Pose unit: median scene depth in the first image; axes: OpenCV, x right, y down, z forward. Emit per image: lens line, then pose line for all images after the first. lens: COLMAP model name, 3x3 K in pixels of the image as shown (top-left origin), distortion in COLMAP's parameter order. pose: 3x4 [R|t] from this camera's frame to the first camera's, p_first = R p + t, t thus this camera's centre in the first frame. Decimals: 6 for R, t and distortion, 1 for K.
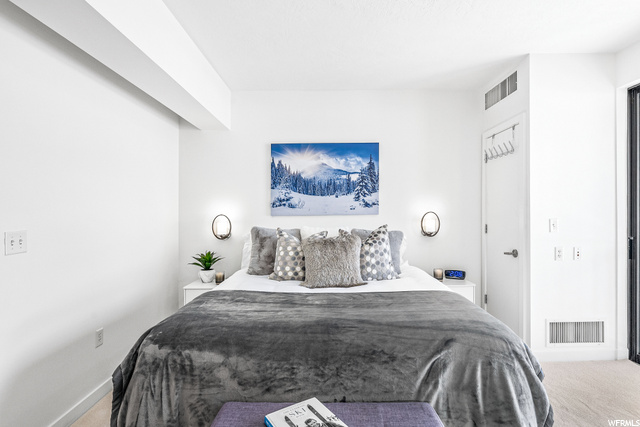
lens RADIAL K [[318.5, 0, 331.8], [0, 318.5, 209.9], [0, 0, 1]] dist [-0.001098, -0.000315]
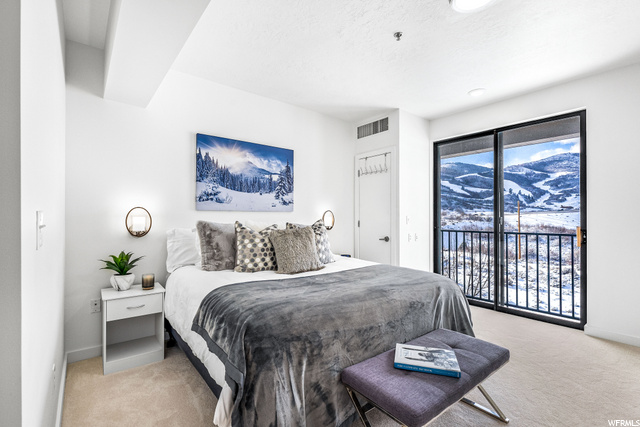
lens RADIAL K [[287.6, 0, 320.0], [0, 287.6, 213.5], [0, 0, 1]] dist [-0.000573, -0.000020]
pose [[0.785625, 0.020398, 0.618367, -0.446041], [-0.015180, 0.999791, -0.013695, 0.035305], [-0.618517, 0.001372, 0.785770, 0.118539]]
